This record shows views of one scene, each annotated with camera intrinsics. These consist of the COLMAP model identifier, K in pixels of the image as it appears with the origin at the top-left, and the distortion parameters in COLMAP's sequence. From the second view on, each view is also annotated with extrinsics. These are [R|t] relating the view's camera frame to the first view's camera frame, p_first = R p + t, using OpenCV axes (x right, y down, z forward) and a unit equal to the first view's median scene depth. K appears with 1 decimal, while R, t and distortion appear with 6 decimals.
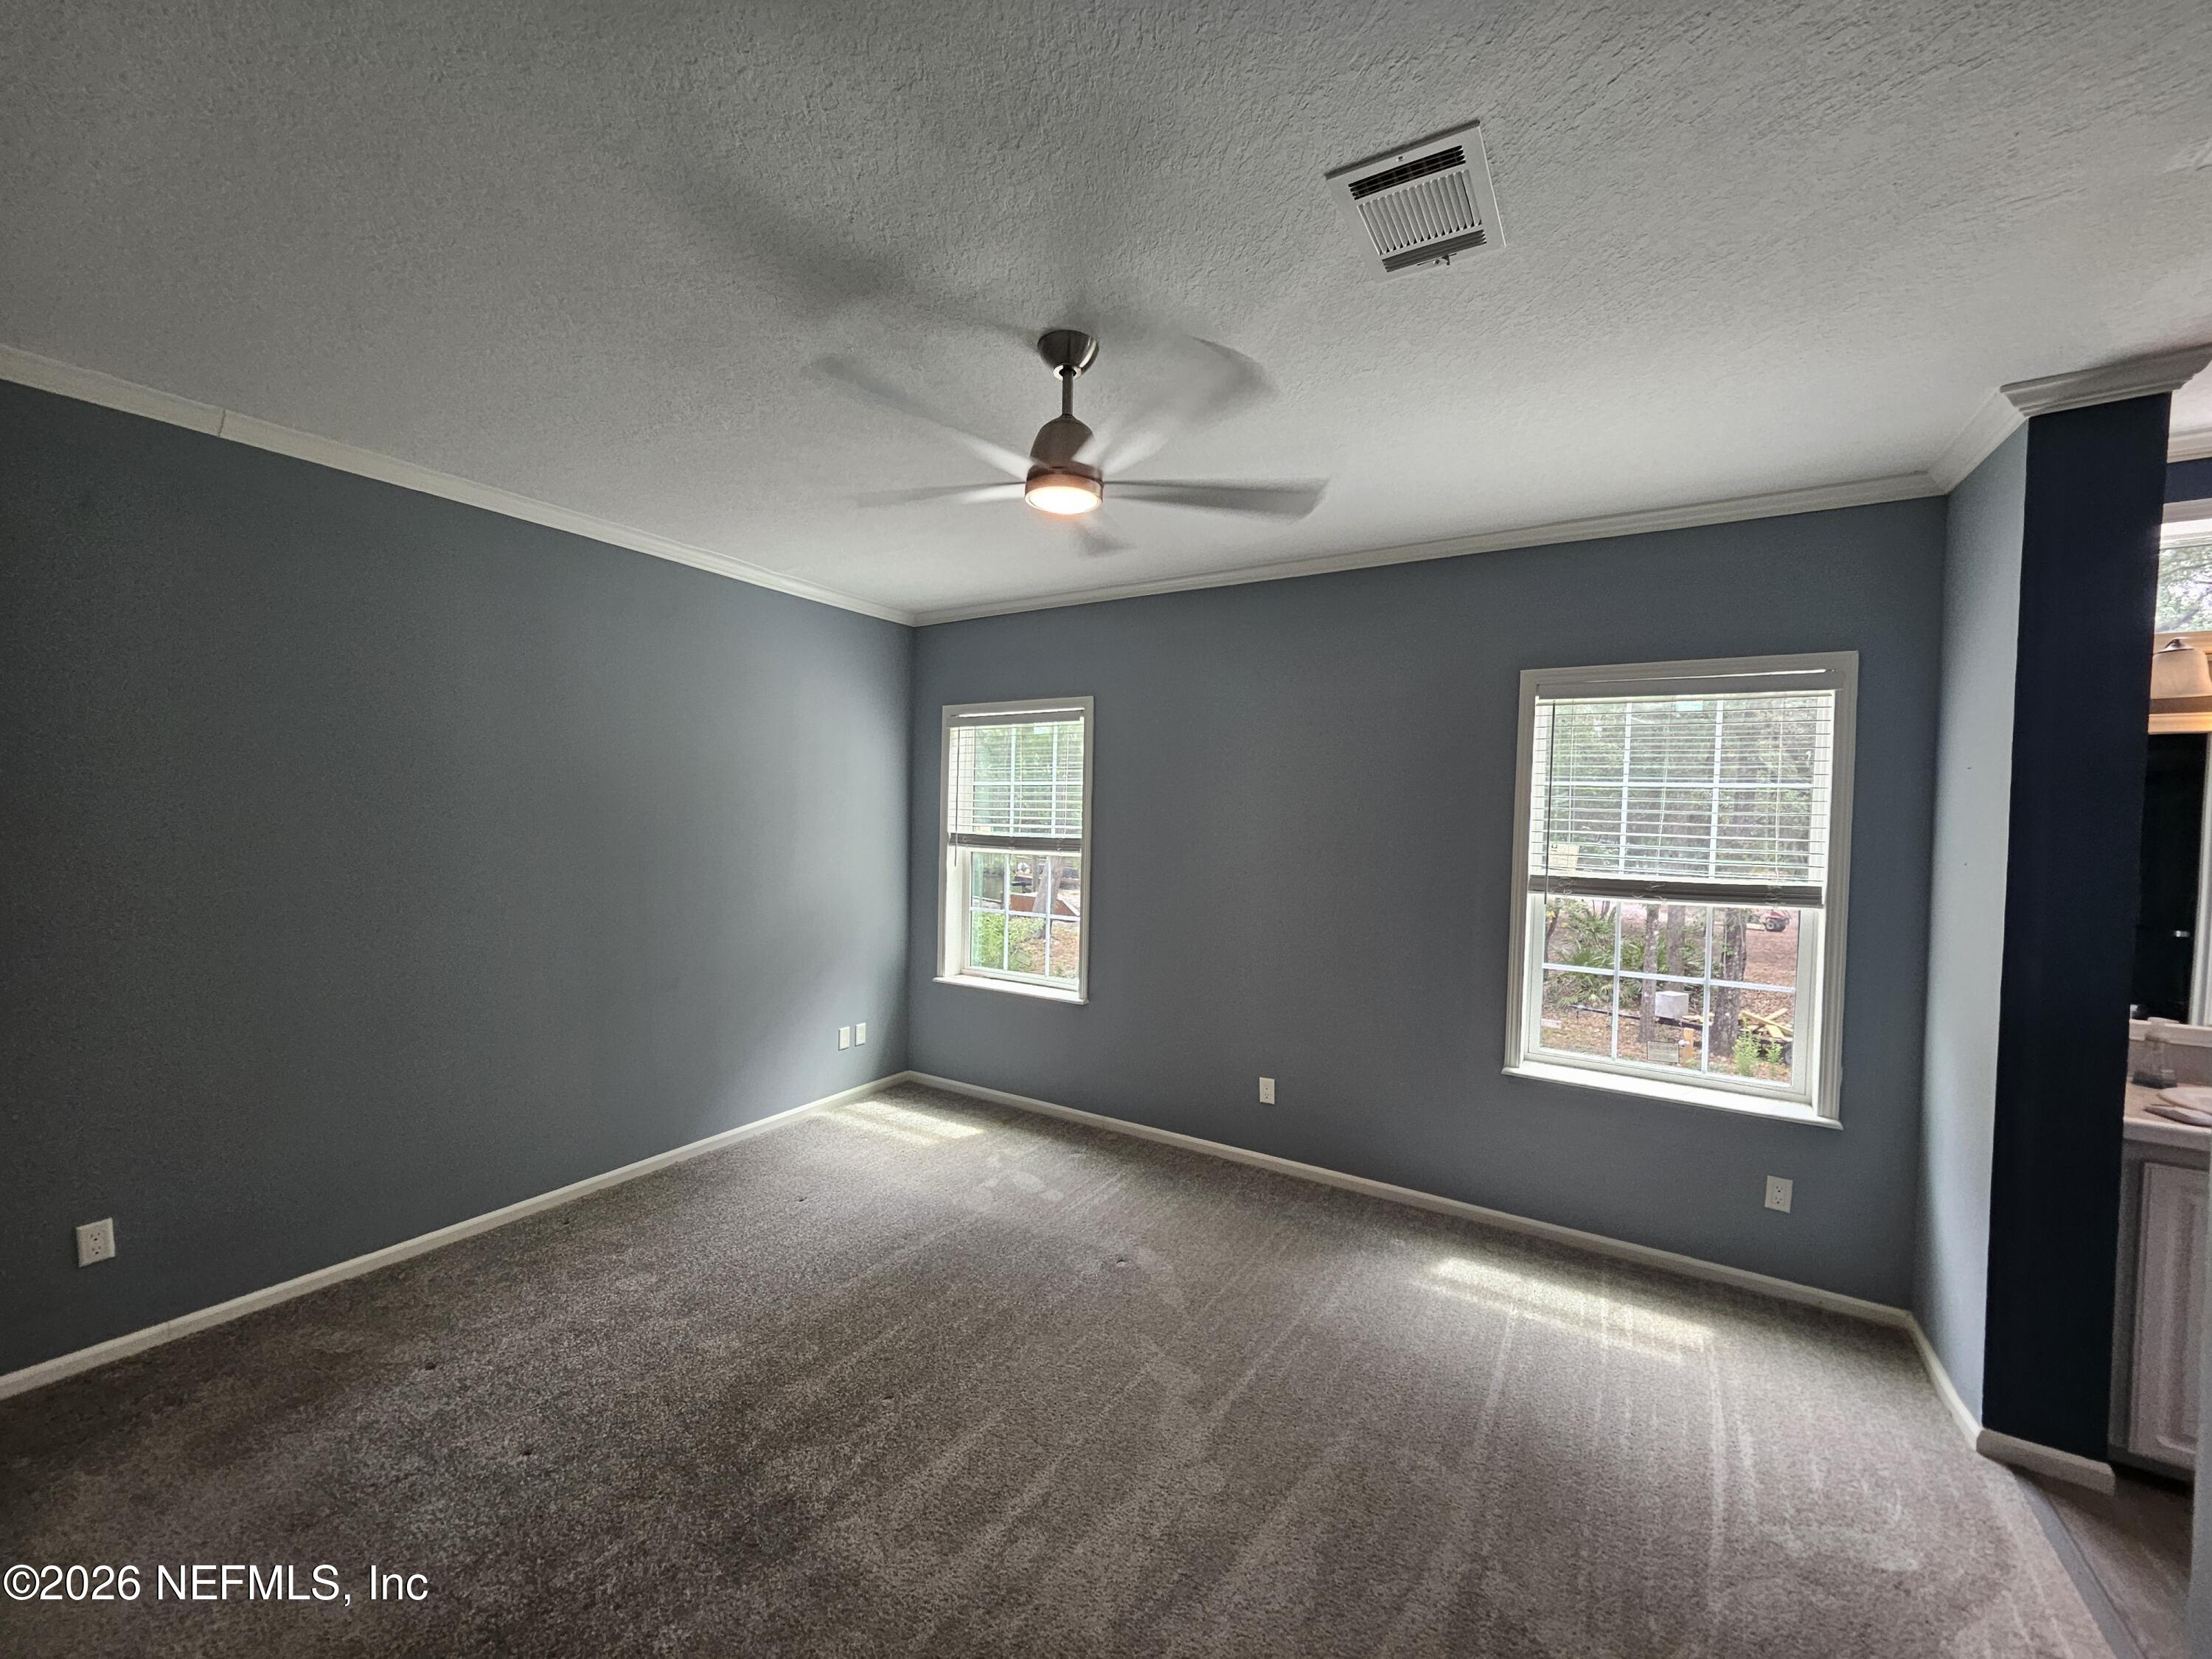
lens RADIAL K [[887.8, 0, 1091.9], [0, 887.8, 828.1], [0, 0, 1]] dist [0.001159, 0.000164]
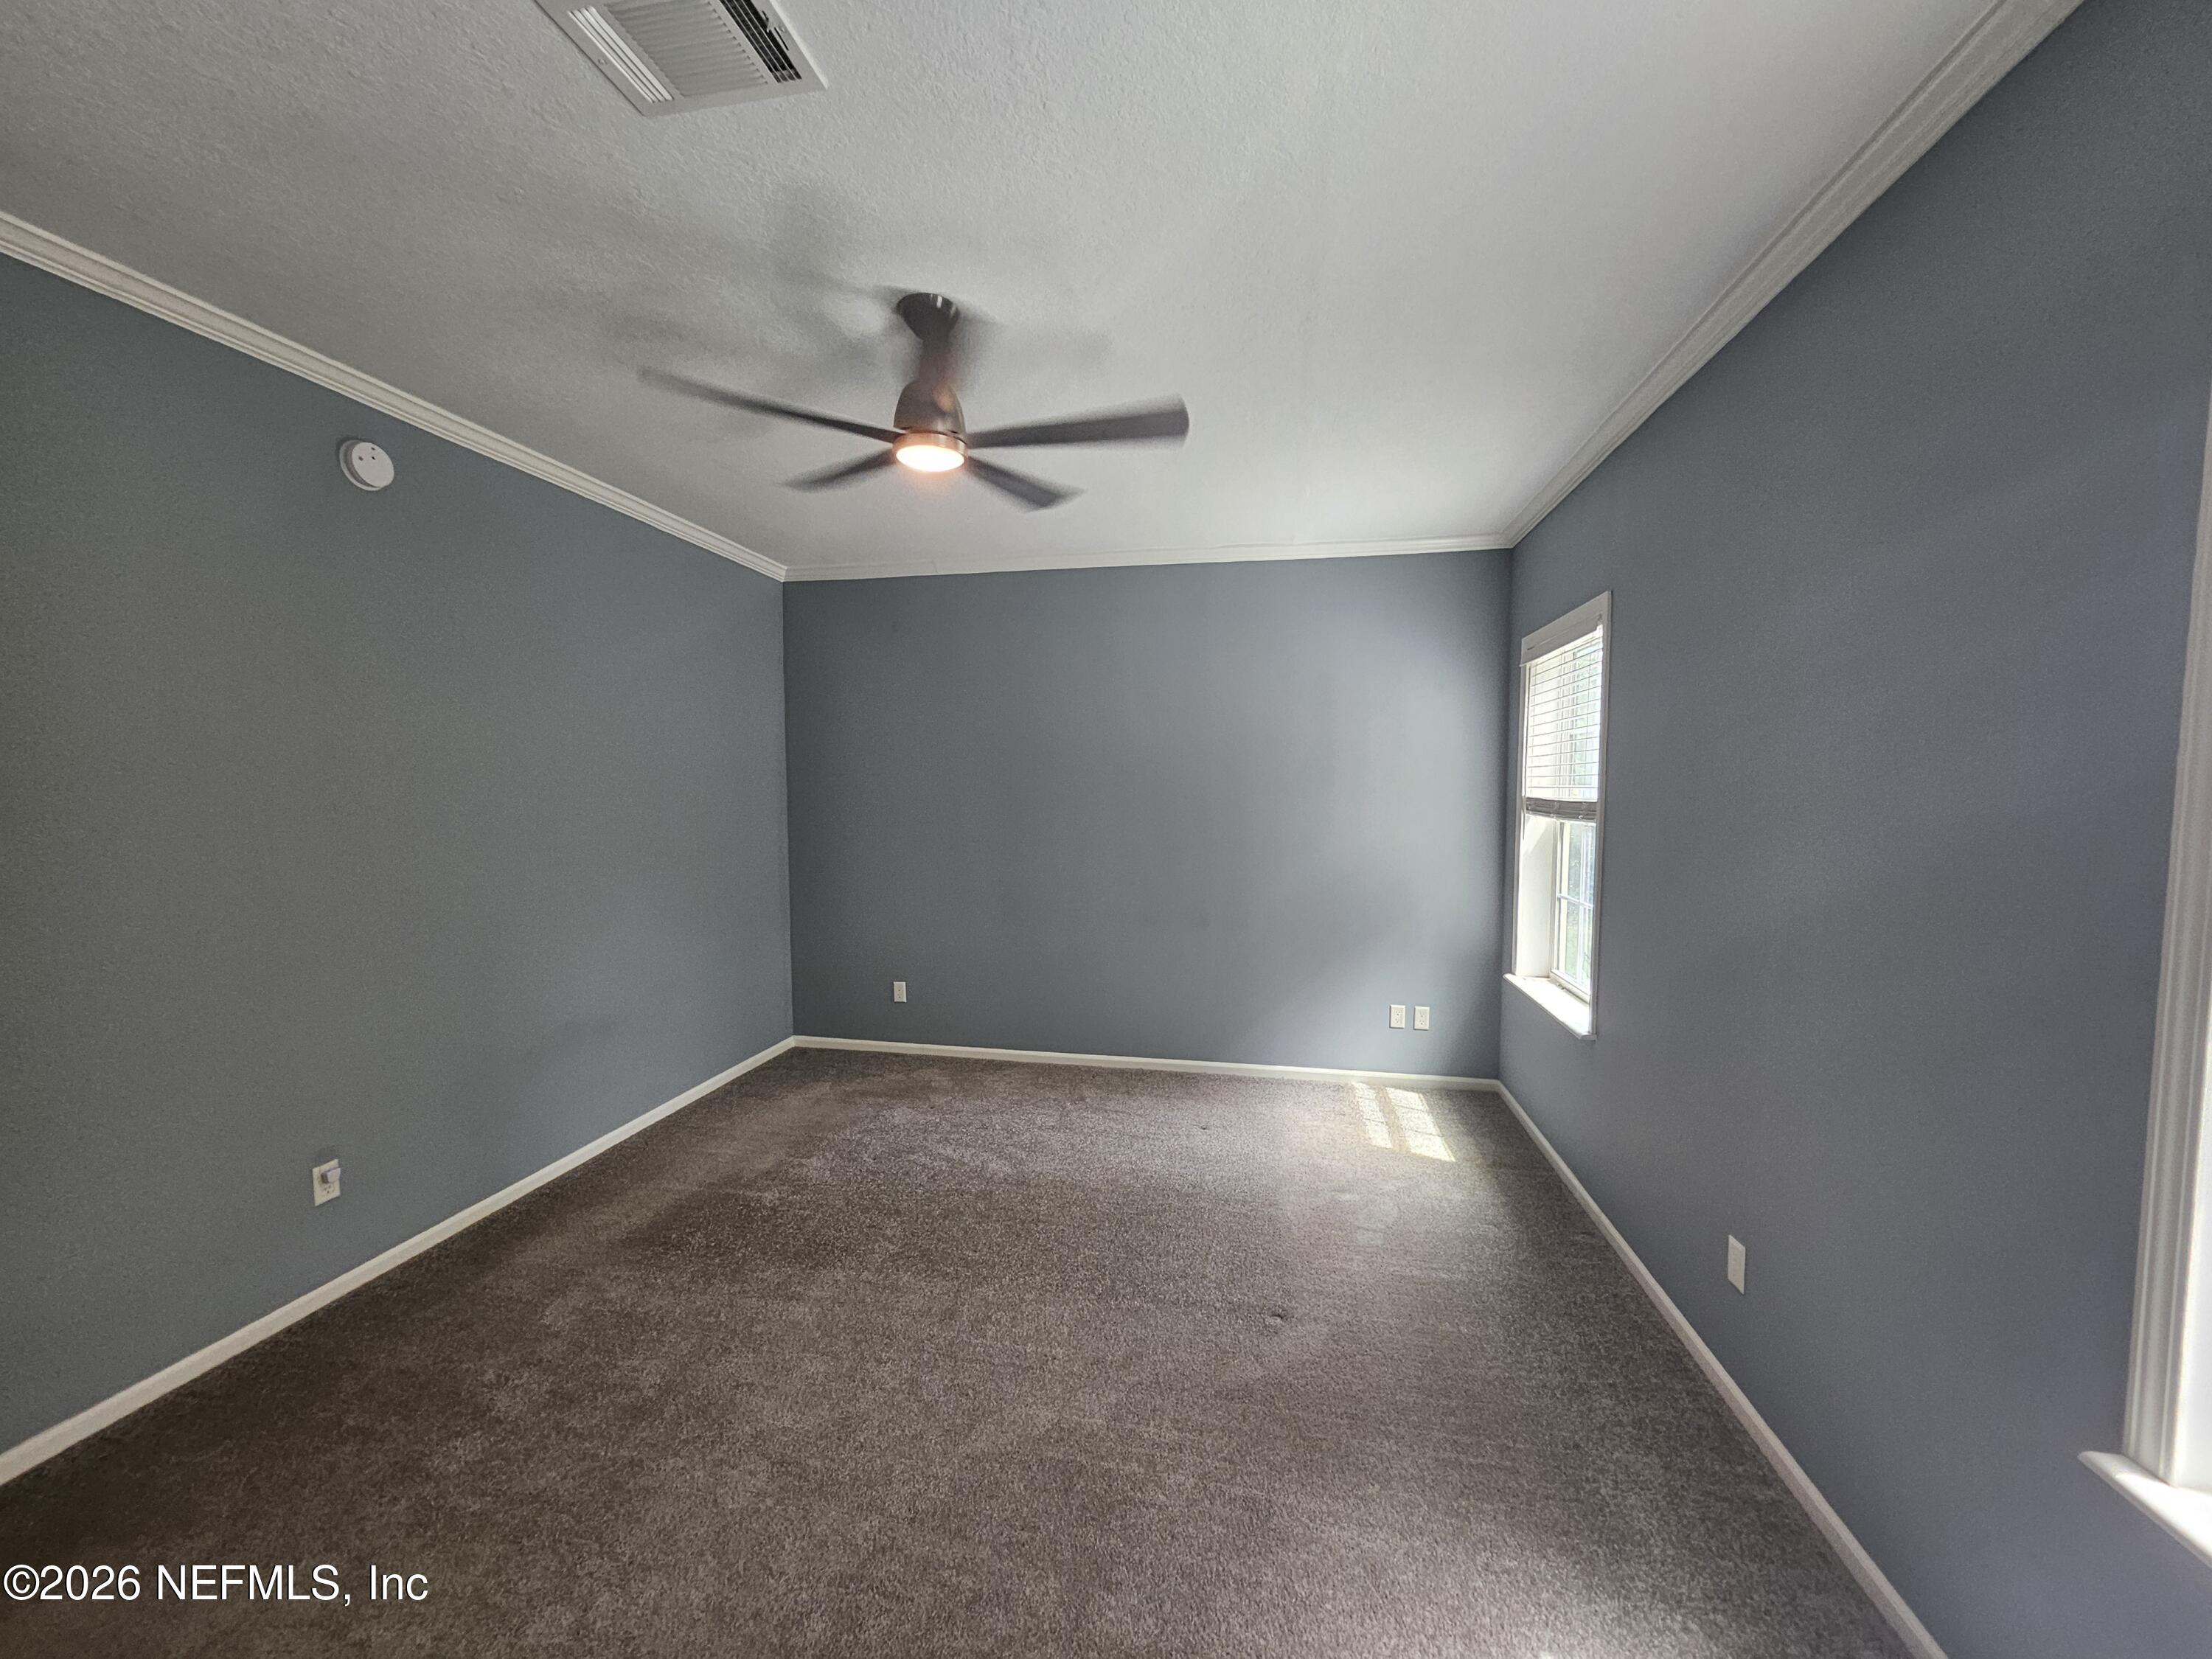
lens RADIAL K [[887.8, 0, 1094.0], [0, 887.8, 837.8], [0, 0, 1]] dist [0.001159, 0.000164]
pose [[0.352538, 0.046709, -0.934631, 0.497683], [-0.013734, 0.998904, 0.044741, 0.011397], [0.935697, -0.002936, 0.352793, 0.389869]]
